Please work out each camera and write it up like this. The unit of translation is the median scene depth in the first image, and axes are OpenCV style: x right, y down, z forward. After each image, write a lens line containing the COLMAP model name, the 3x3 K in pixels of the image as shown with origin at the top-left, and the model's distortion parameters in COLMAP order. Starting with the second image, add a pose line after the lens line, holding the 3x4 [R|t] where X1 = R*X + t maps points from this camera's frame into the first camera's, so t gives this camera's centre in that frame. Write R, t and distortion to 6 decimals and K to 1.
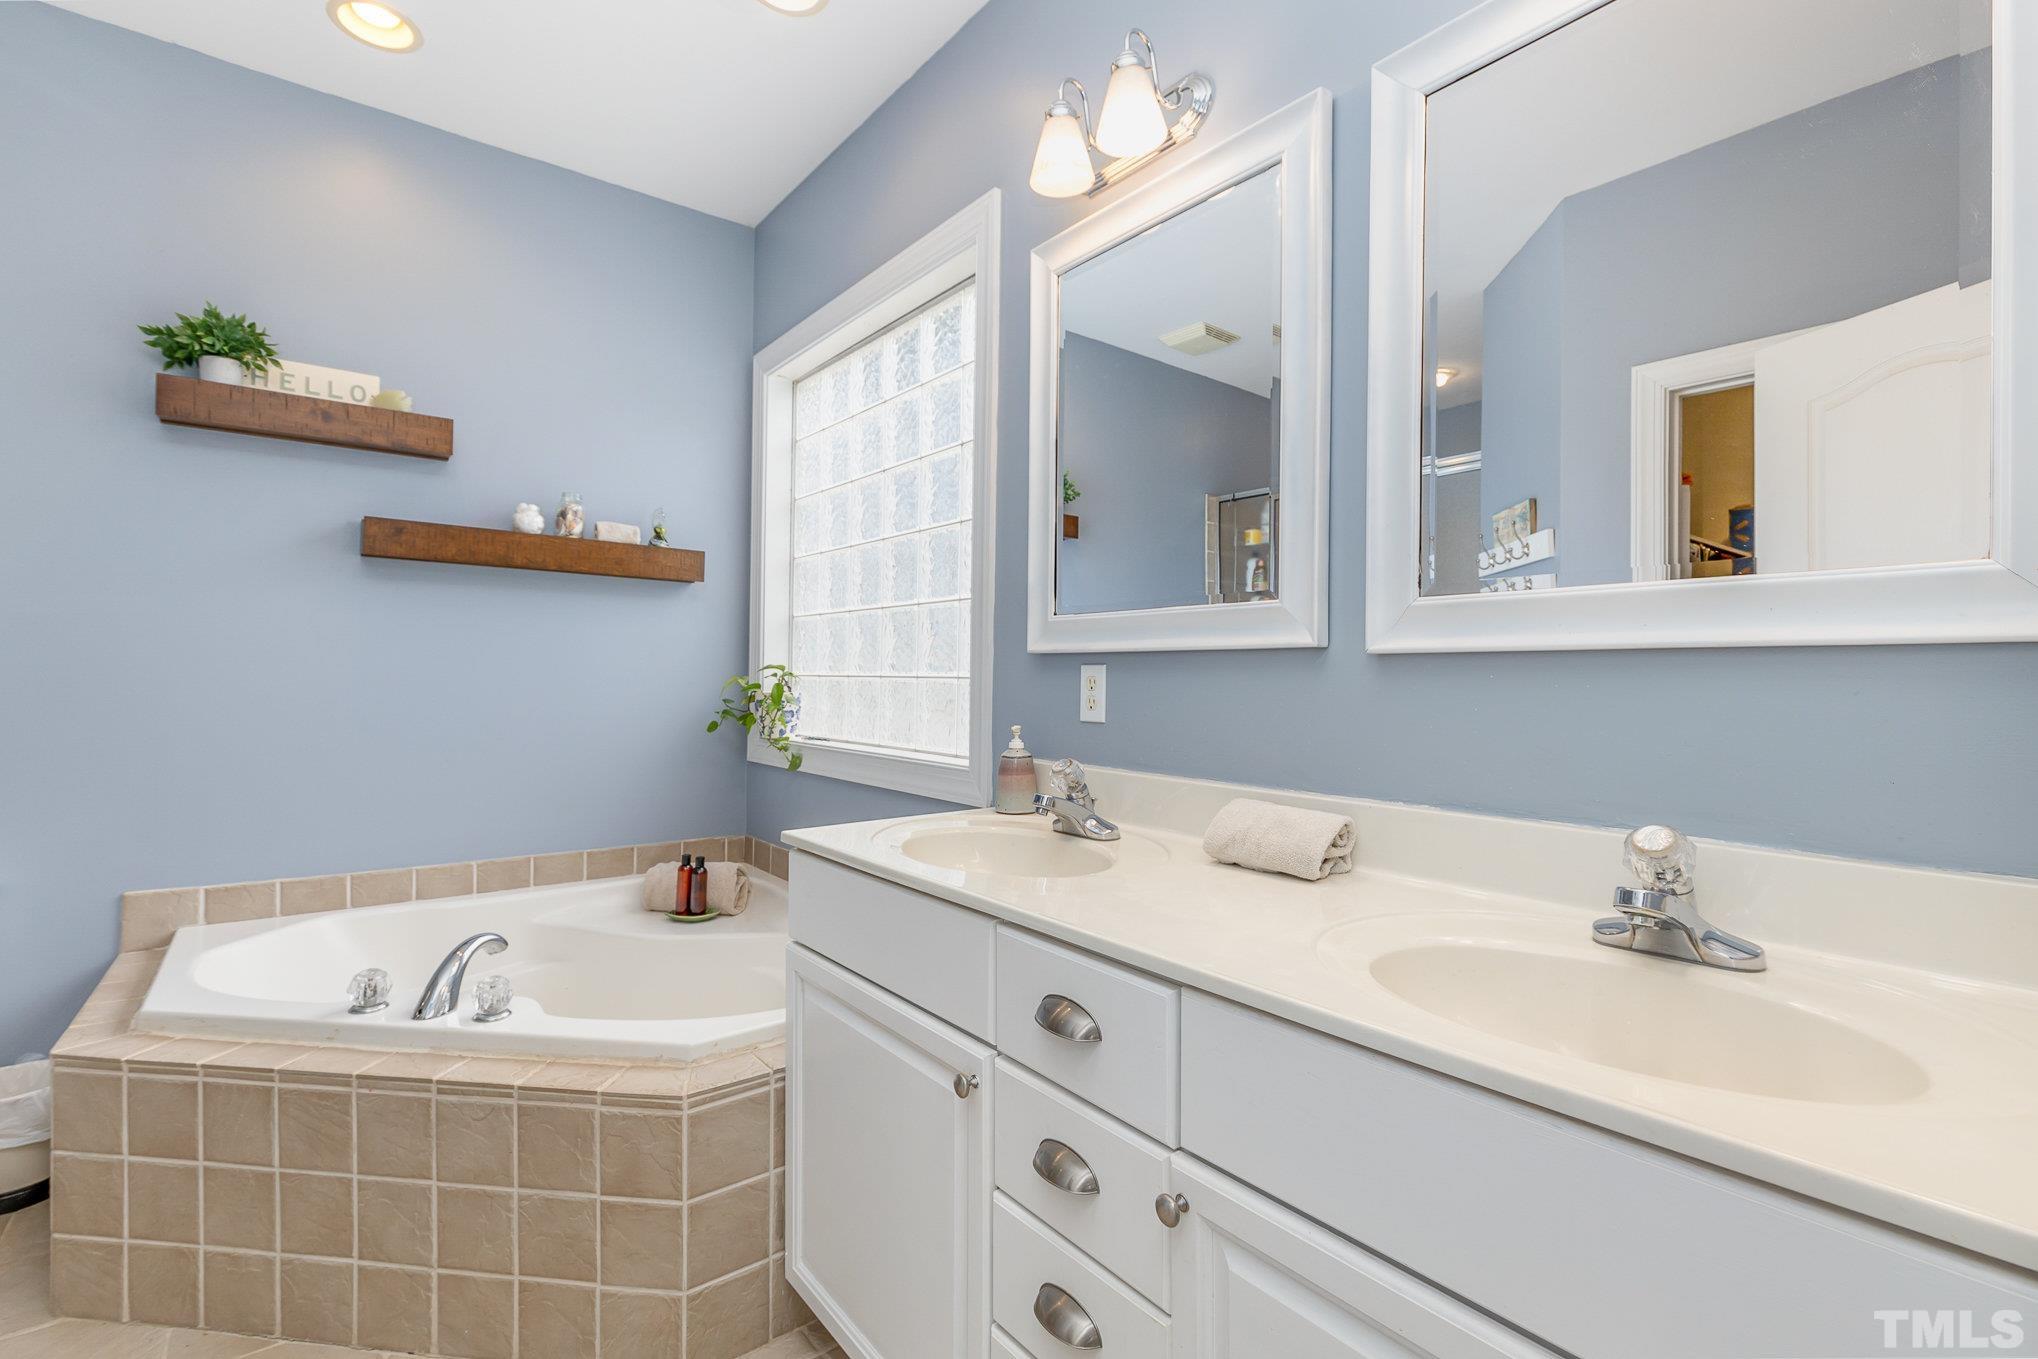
lens RADIAL K [[923.4, 0, 1012.1], [0, 923.4, 678.2], [0, 0, 1]] dist [0.008284, -0.000976]
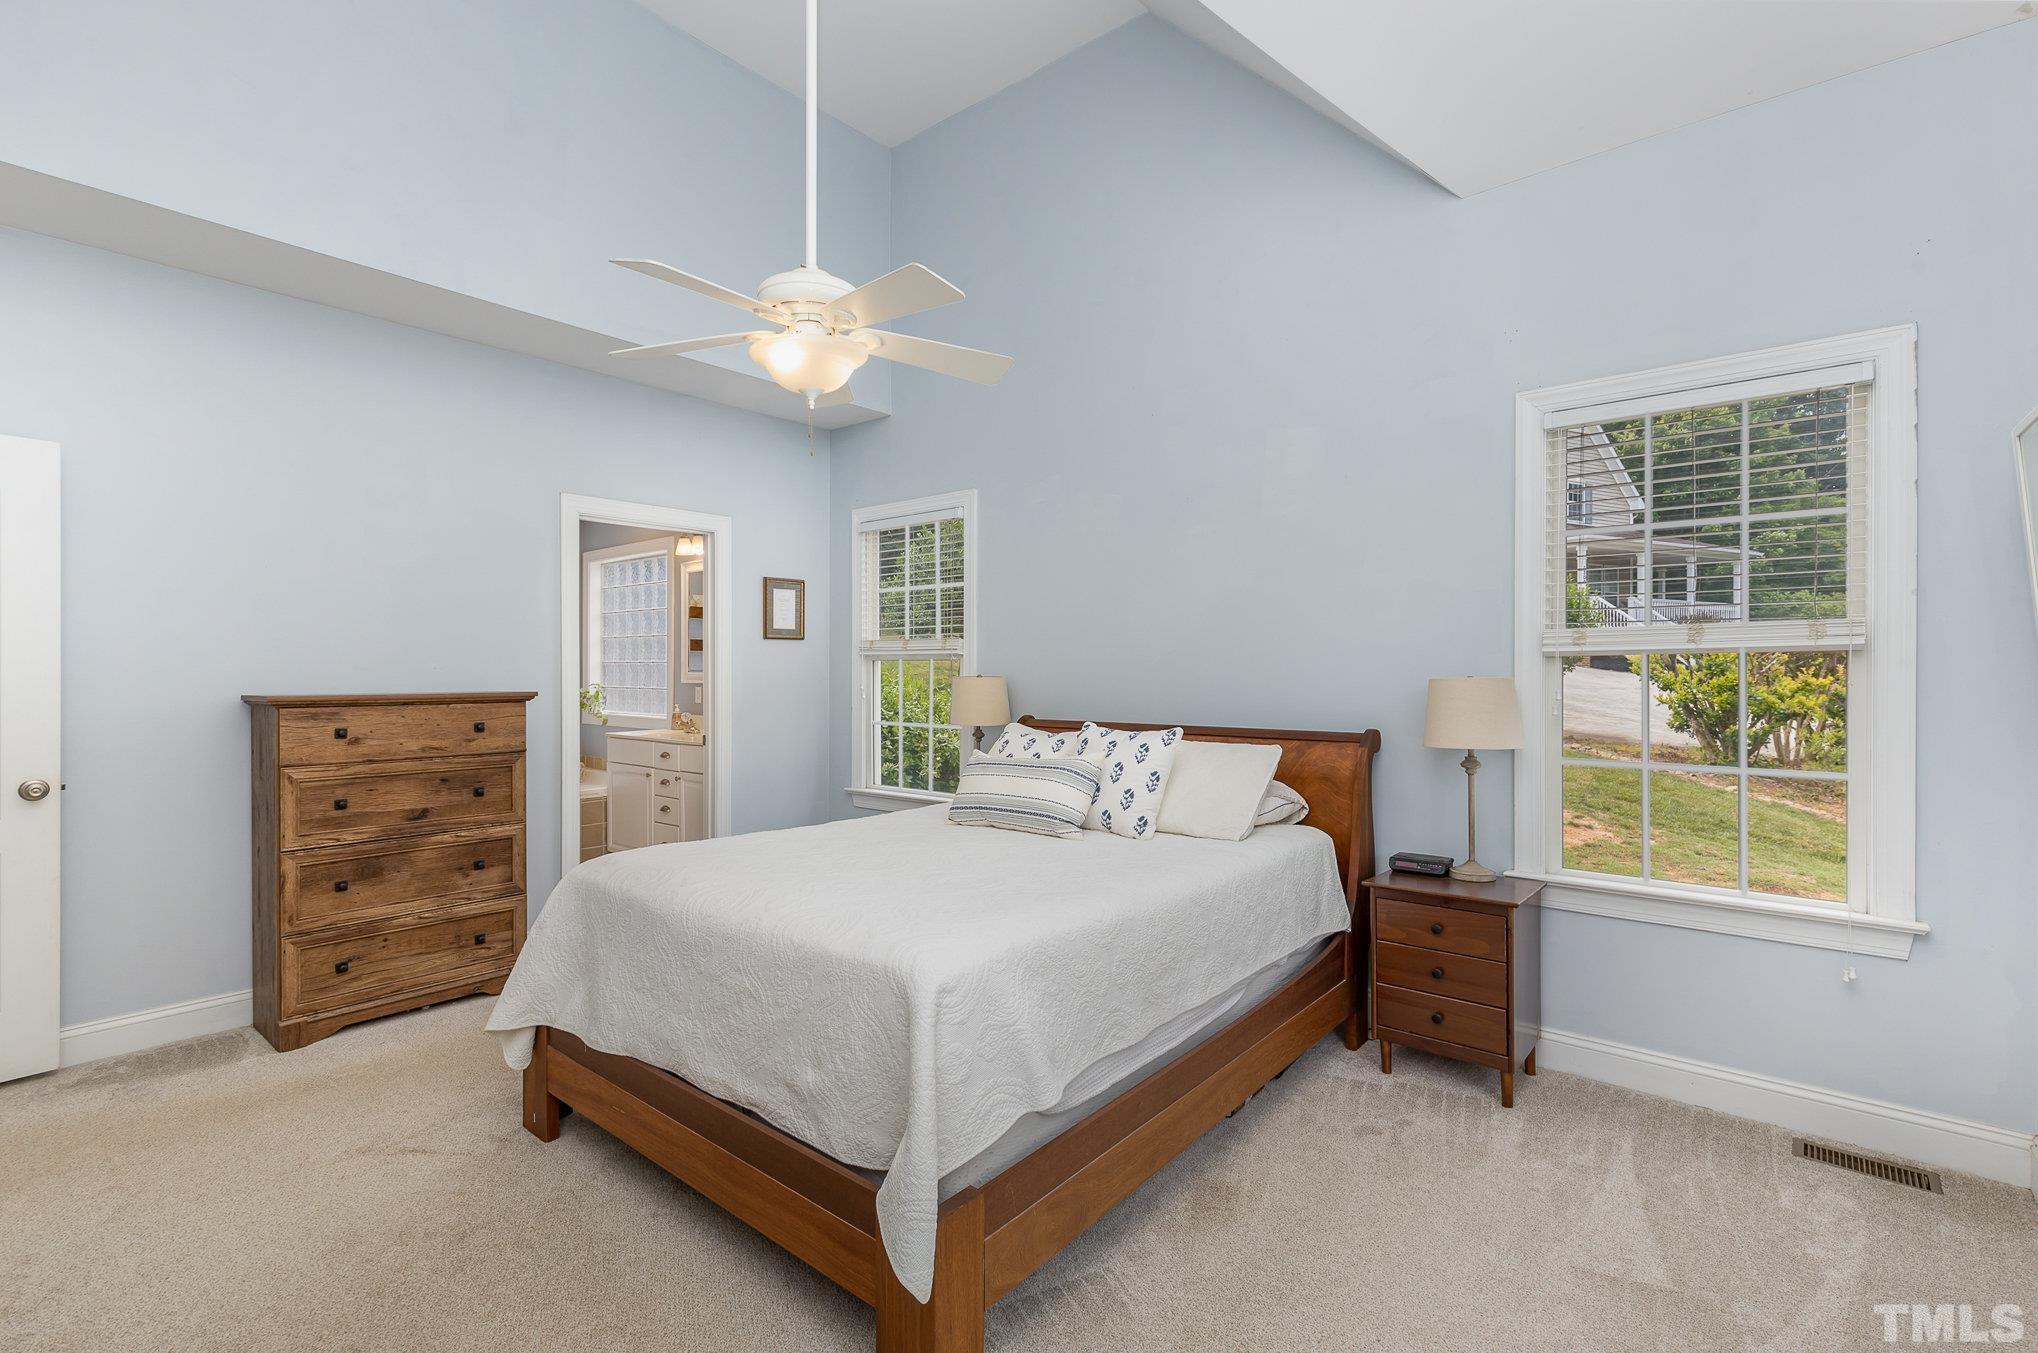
lens RADIAL K [[923.4, 0, 1023.9], [0, 923.4, 678.4], [0, 0, 1]] dist [0.008284, -0.000976]
pose [[0.976134, -0.003568, 0.217142, 0.547476], [0.002492, 0.999983, 0.005229, -0.064115], [-0.217157, -0.004563, 0.976126, -2.795559]]
